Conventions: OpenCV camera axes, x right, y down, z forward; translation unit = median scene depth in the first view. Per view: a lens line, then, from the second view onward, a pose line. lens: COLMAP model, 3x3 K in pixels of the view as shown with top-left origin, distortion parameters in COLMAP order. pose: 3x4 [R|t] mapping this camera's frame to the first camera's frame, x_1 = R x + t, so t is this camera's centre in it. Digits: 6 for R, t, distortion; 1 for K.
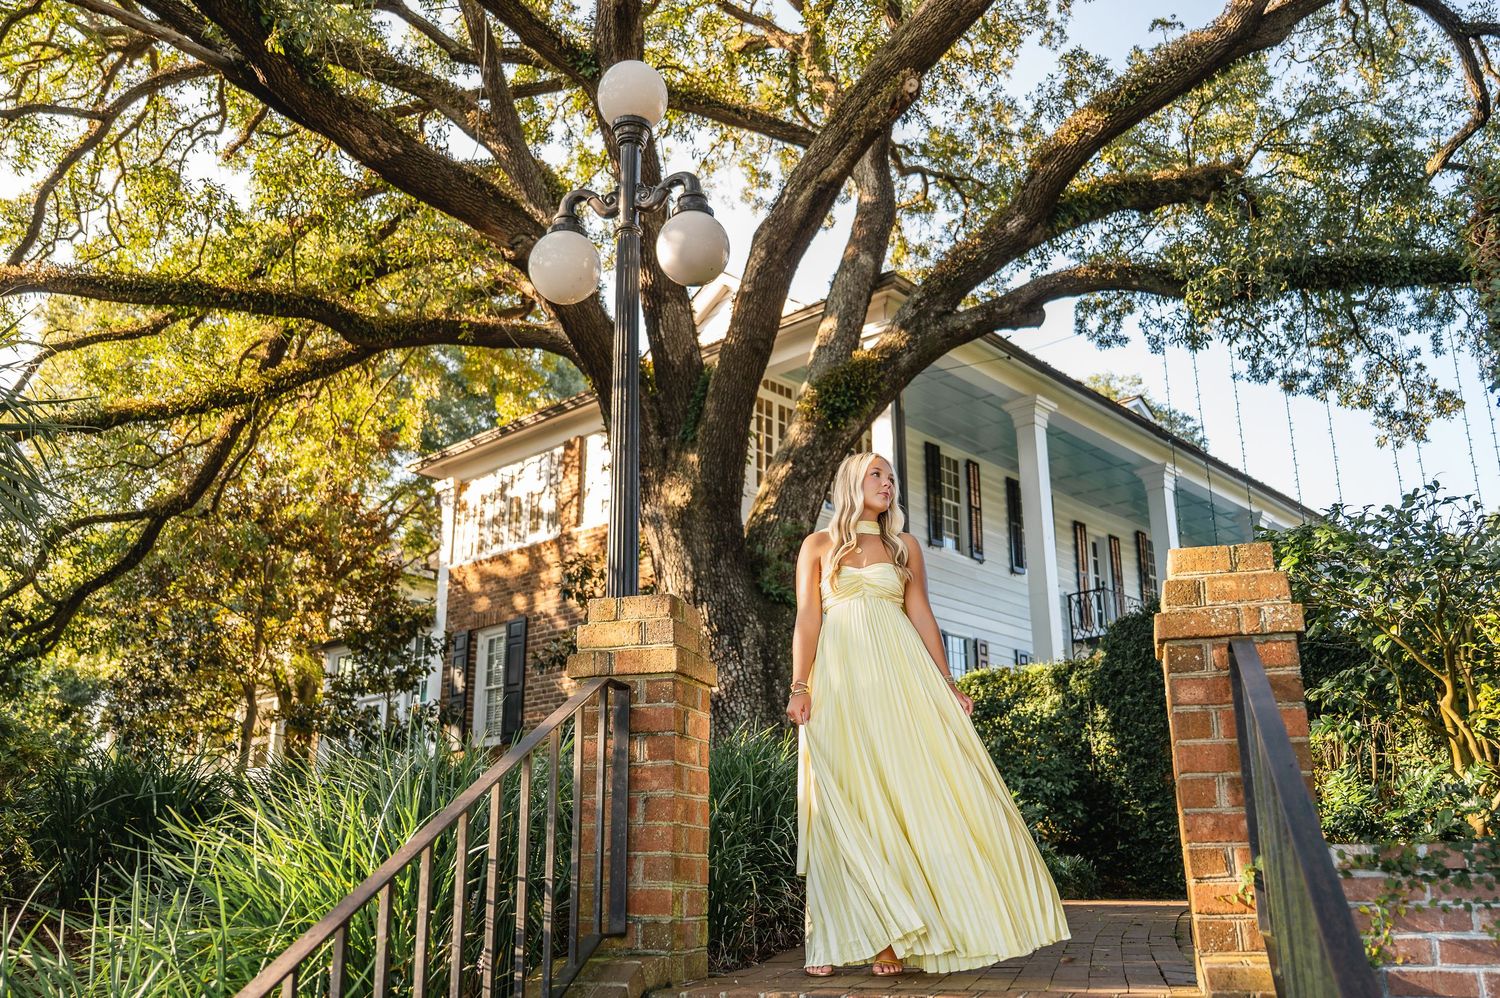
lens RADIAL K [[1238.8, 0, 751.4], [0, 1238.8, 506.6], [0, 0, 1]] dist [-0.005212, 0.006591]
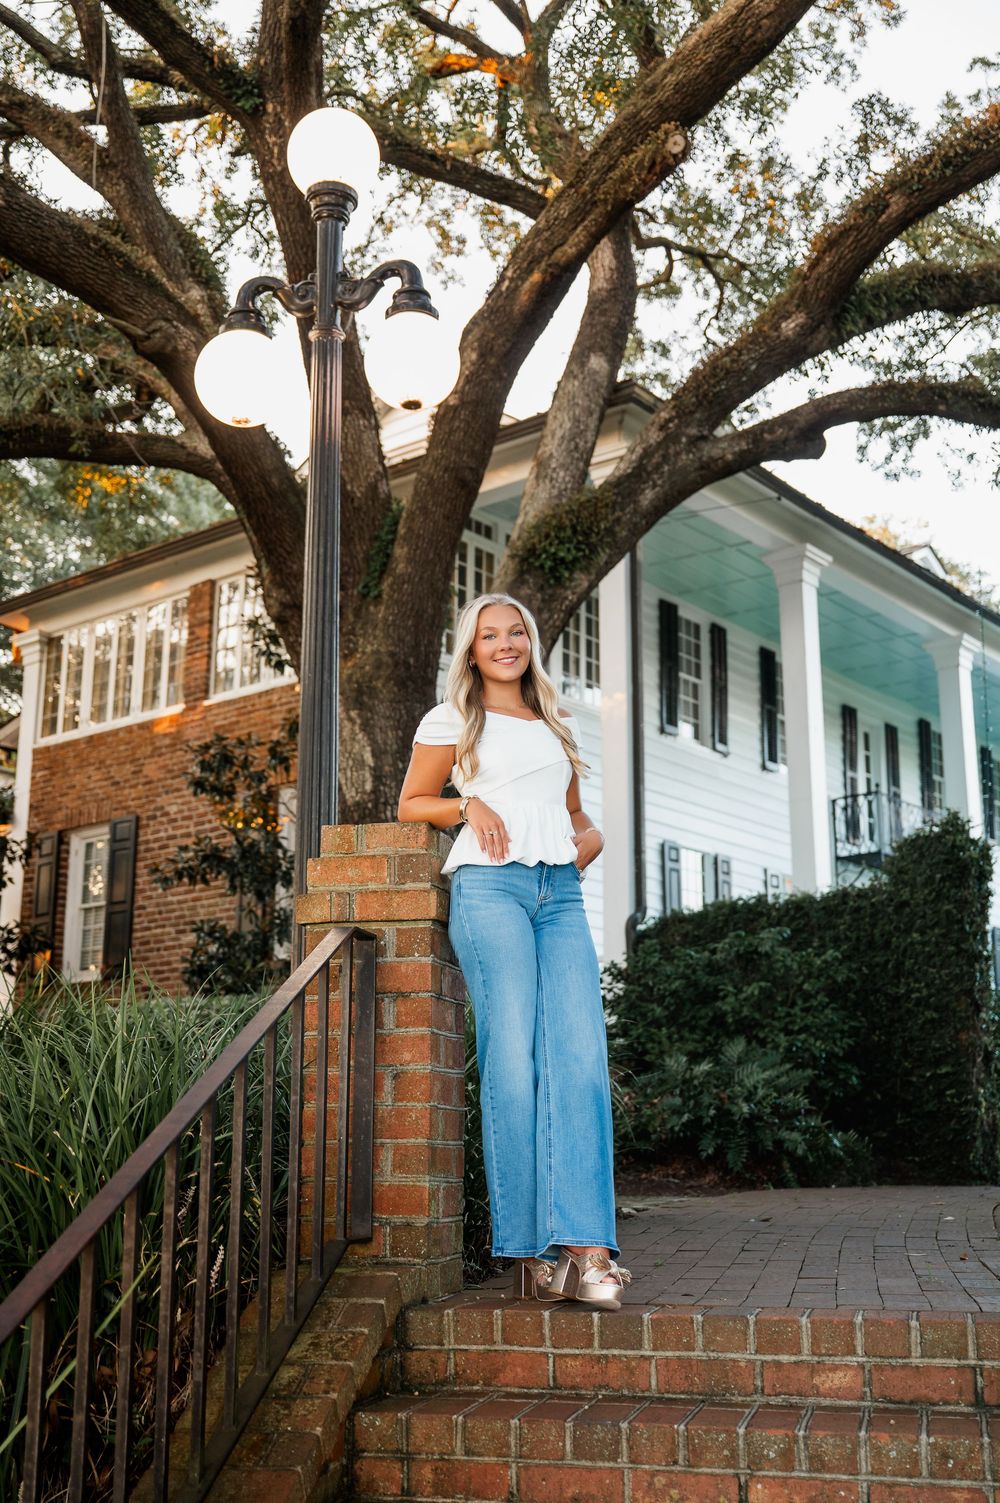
lens RADIAL K [[1621.5, 0, 510.5], [0, 1621.5, 753.4], [0, 0, 1]] dist [0.005482, 0.000000]
pose [[0.997731, 0.022383, 0.063501, -0.017178], [-0.025657, 0.998358, 0.051213, -0.006467], [-0.062250, -0.052726, 0.996667, -0.011502]]
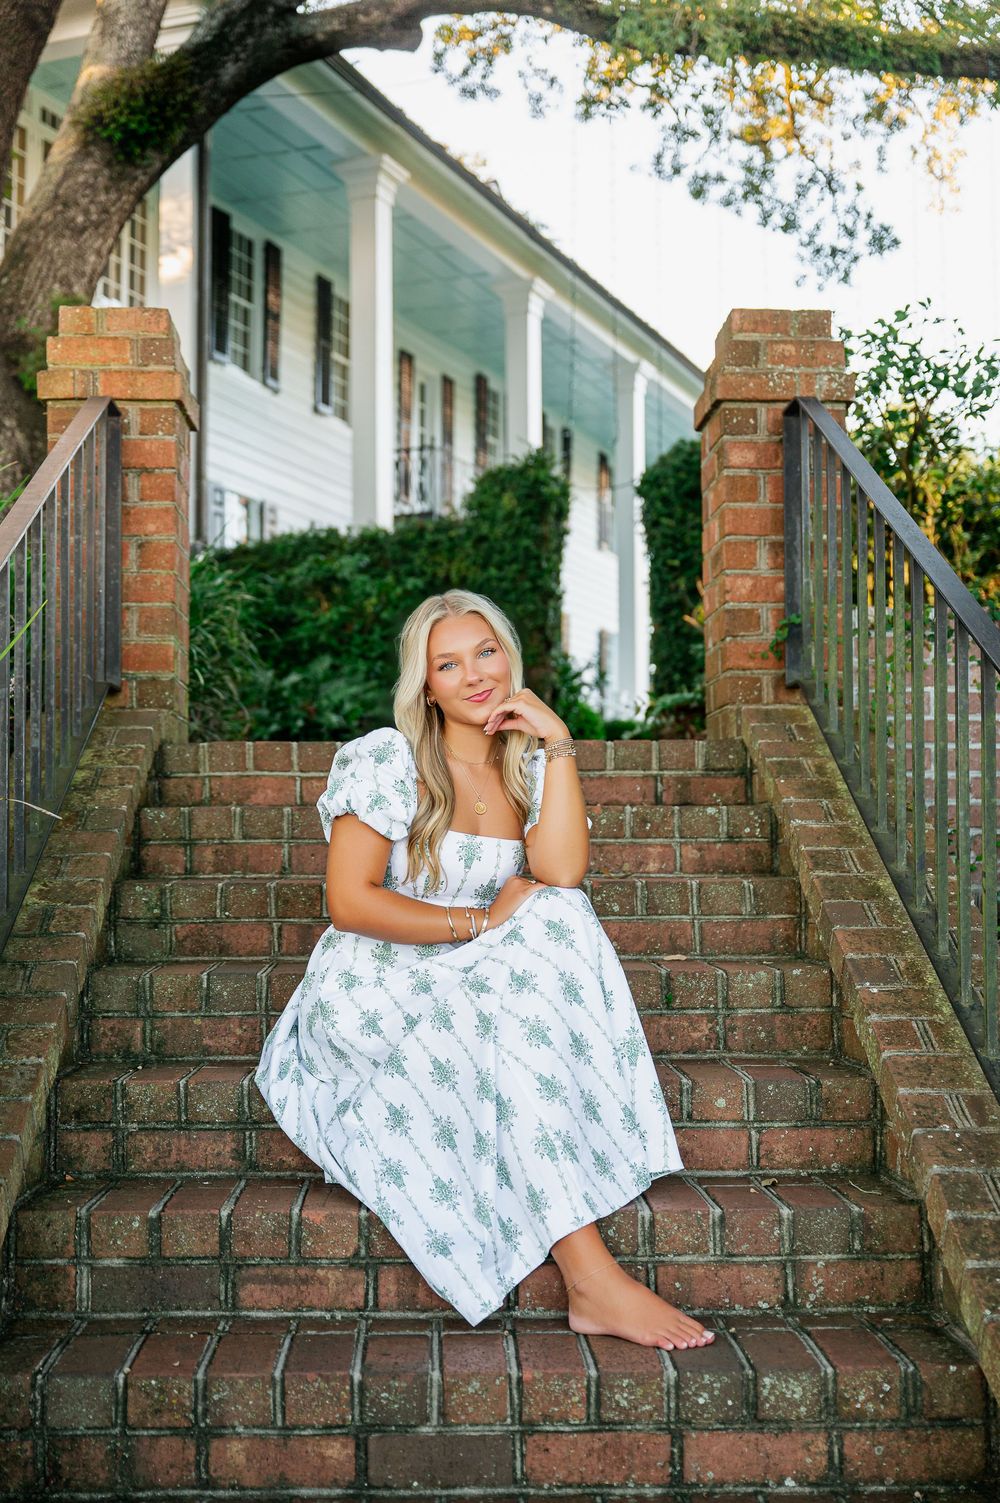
lens RADIAL K [[1840.9, 0, 502.7], [0, 1840.9, 759.4], [0, 0, 1]] dist [0.000929, 0.000000]
pose [[0.938098, 0.023395, 0.345579, -0.060313], [-0.101273, 0.972643, 0.209066, 0.018451], [-0.331234, -0.231122, 0.914804, -0.061225]]
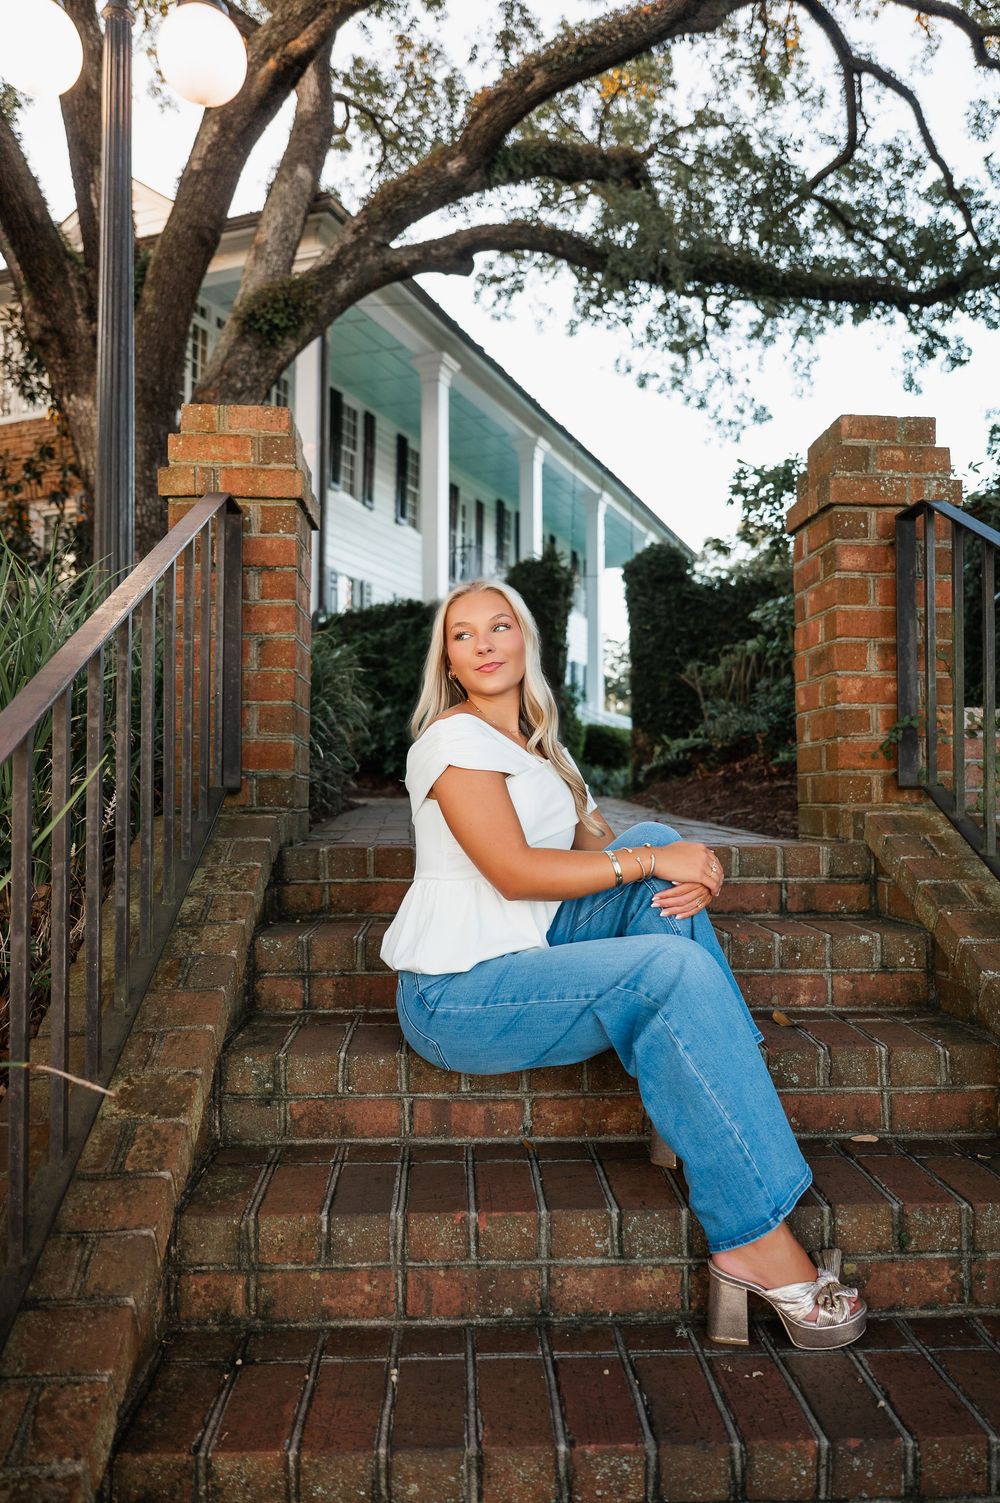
lens RADIAL K [[1076.9, 0, 512.7], [0, 1076.9, 755.1], [0, 0, 1]] dist [-0.006165, 0.005403]
pose [[0.933440, 0.021392, 0.358095, -0.039470], [-0.110592, 0.966761, 0.230526, 0.025027], [-0.341261, -0.254784, 0.904779, 0.050100]]
